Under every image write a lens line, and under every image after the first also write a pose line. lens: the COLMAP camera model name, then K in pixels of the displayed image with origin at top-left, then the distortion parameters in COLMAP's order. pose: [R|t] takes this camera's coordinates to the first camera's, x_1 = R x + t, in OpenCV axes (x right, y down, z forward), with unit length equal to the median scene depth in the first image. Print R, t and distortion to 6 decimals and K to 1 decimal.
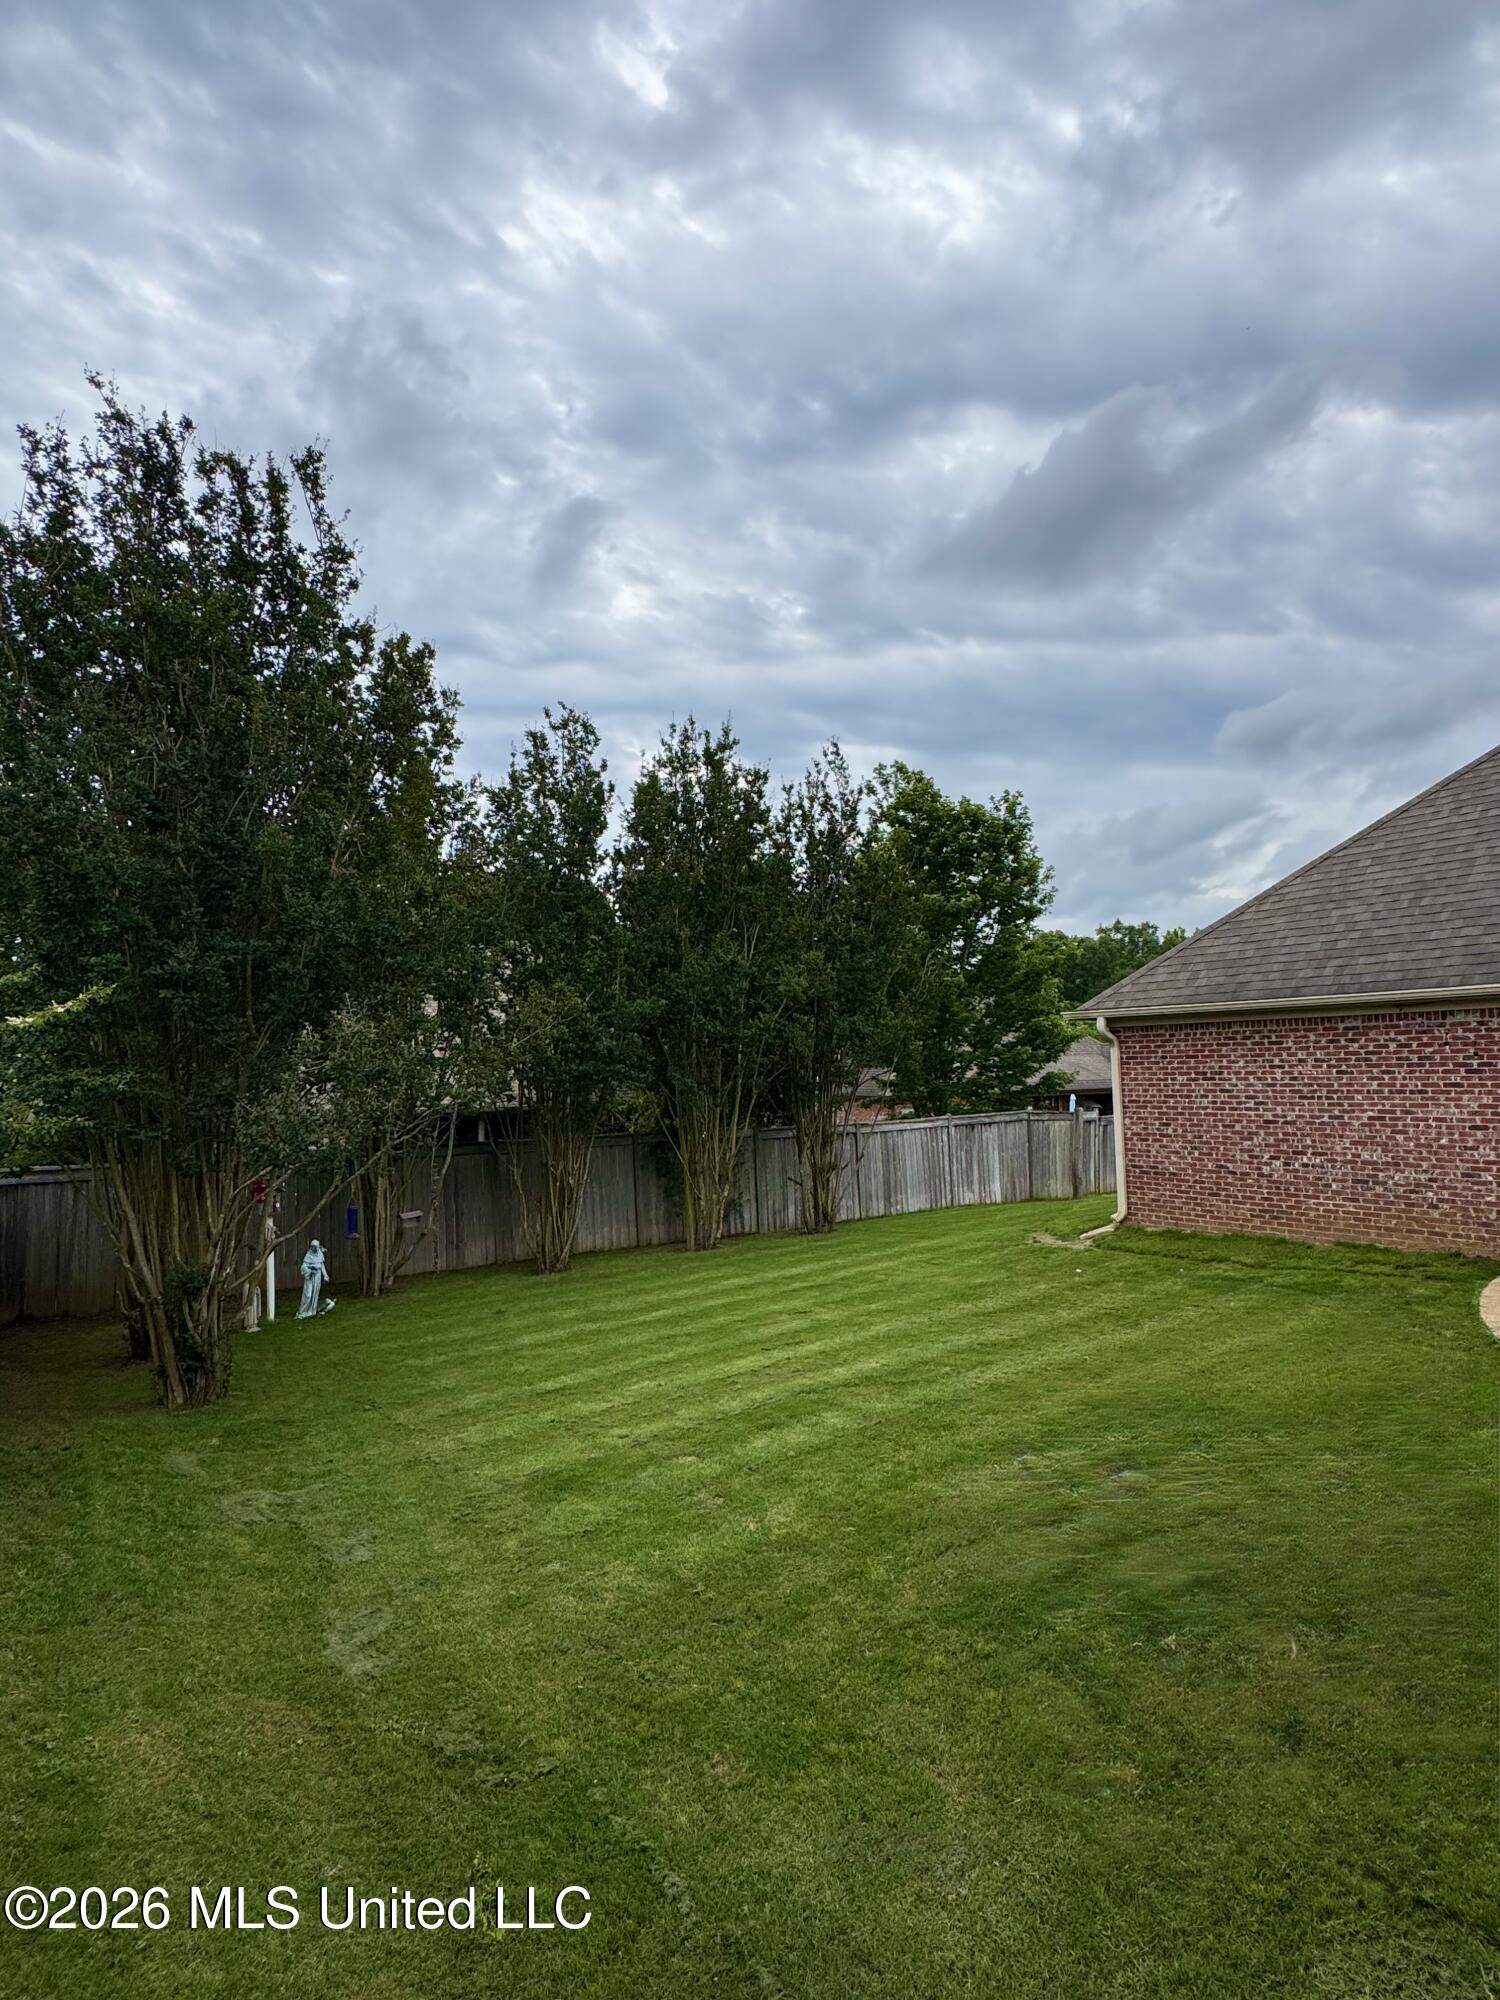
lens RADIAL K [[1068.0, 0, 750.0], [0, 1068.0, 1000.0], [0, 0, 1]] dist [-0.000596, 0.000100]
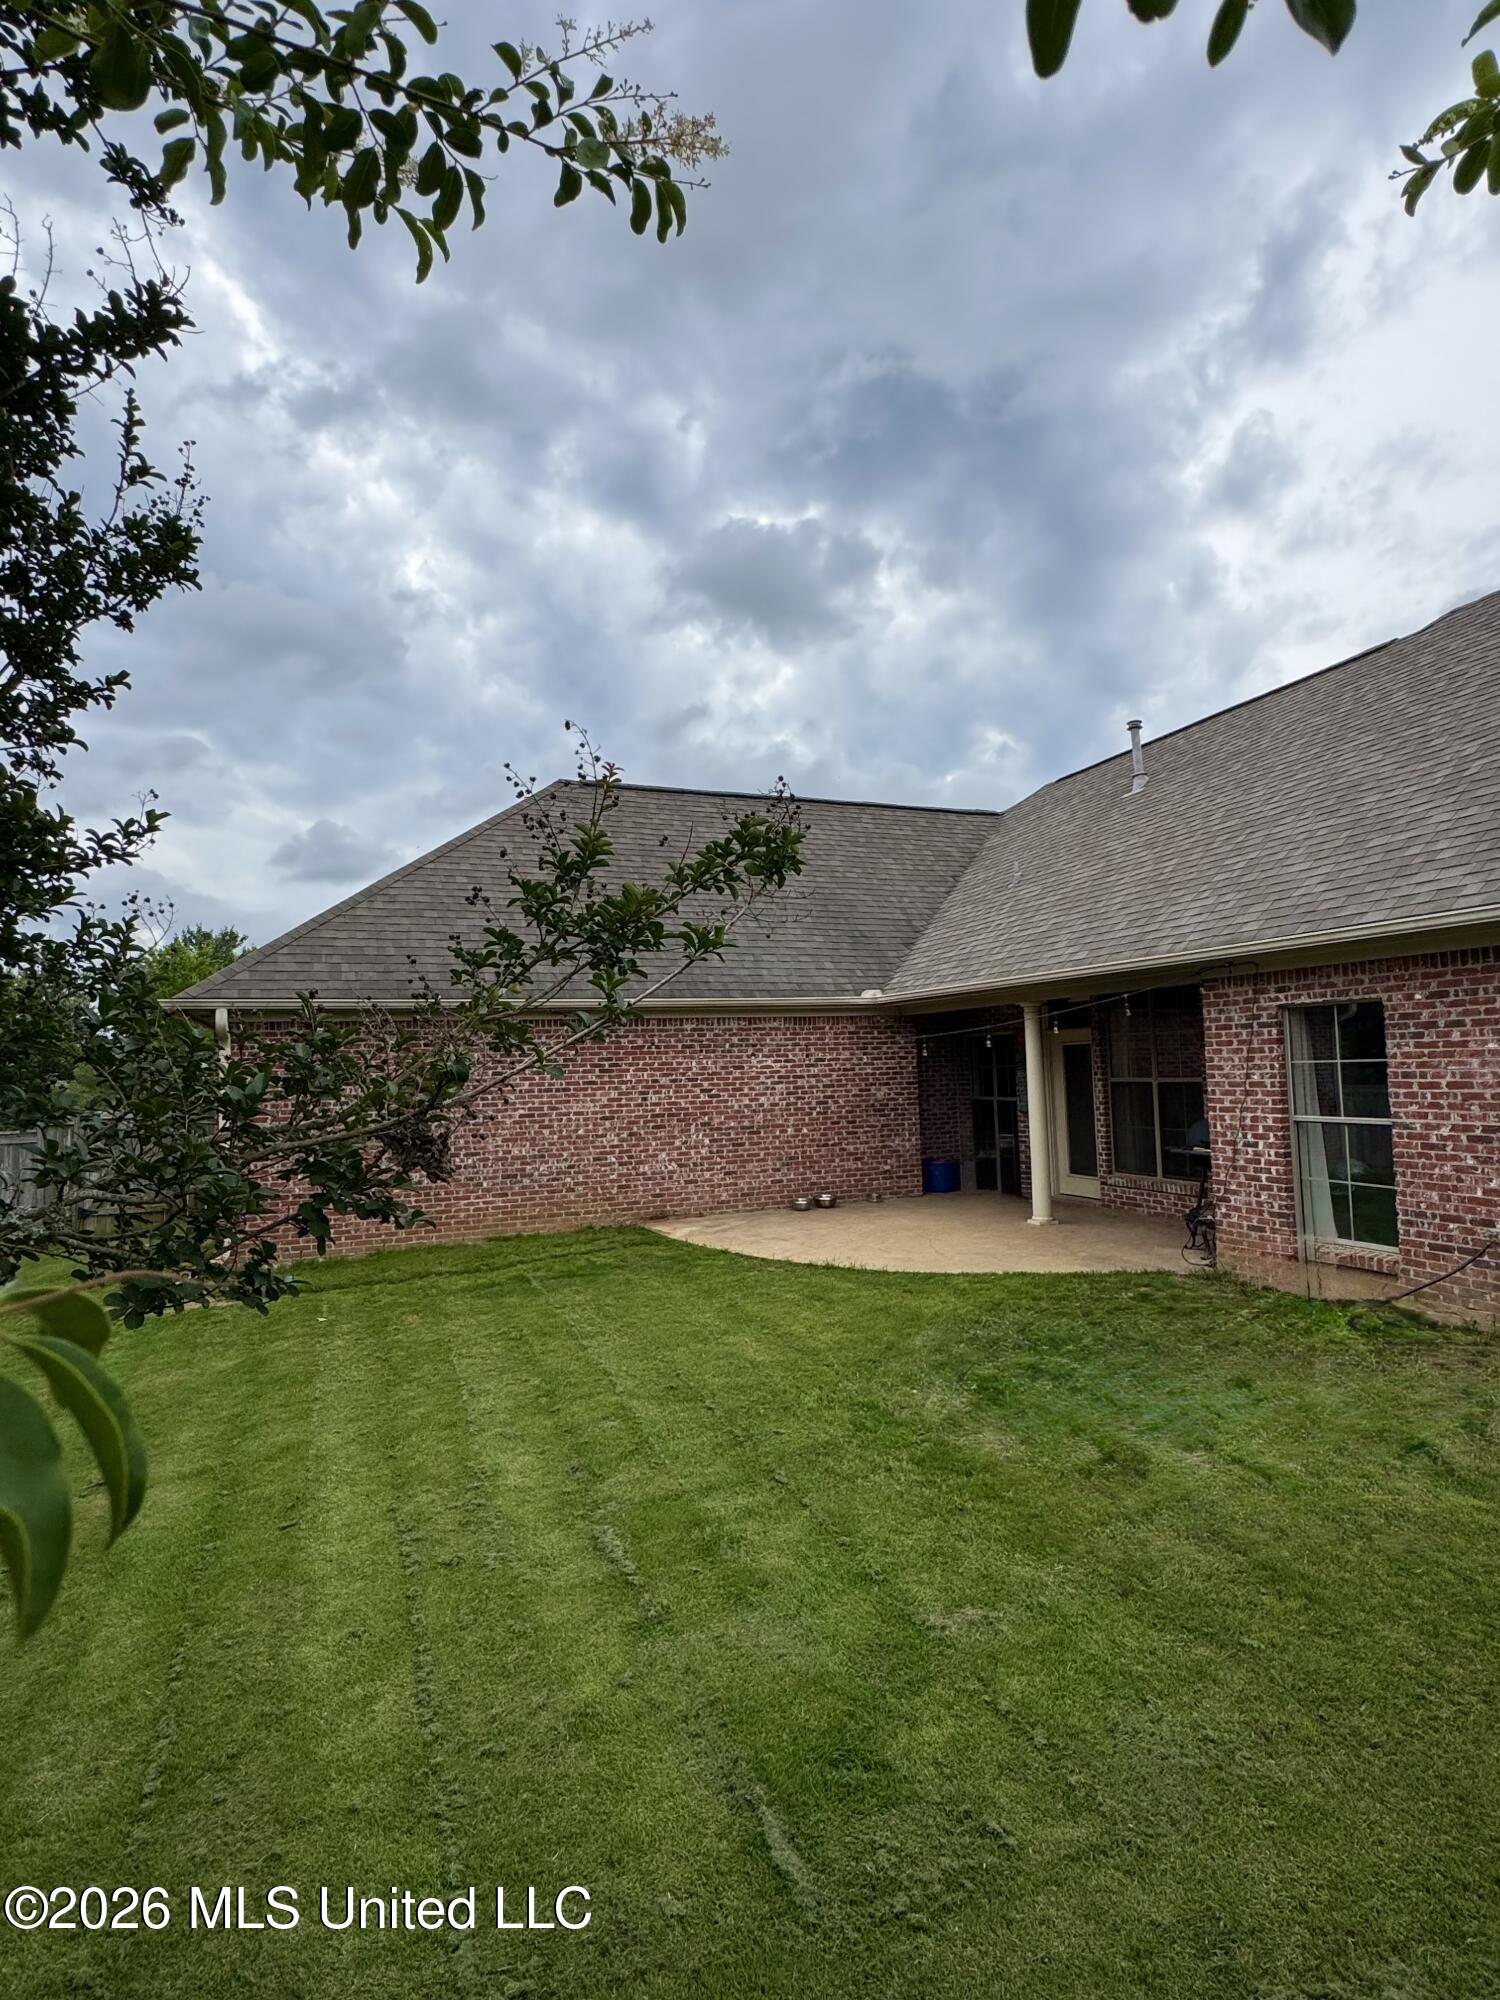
lens RADIAL K [[1068.0, 0, 750.0], [0, 1068.0, 1000.0], [0, 0, 1]] dist [-0.000596, 0.000100]
pose [[0.249806, 0.078336, 0.965122, -0.433747], [-0.037655, 0.996754, -0.071157, 0.065320], [-0.967563, -0.018566, 0.251945, 0.534813]]
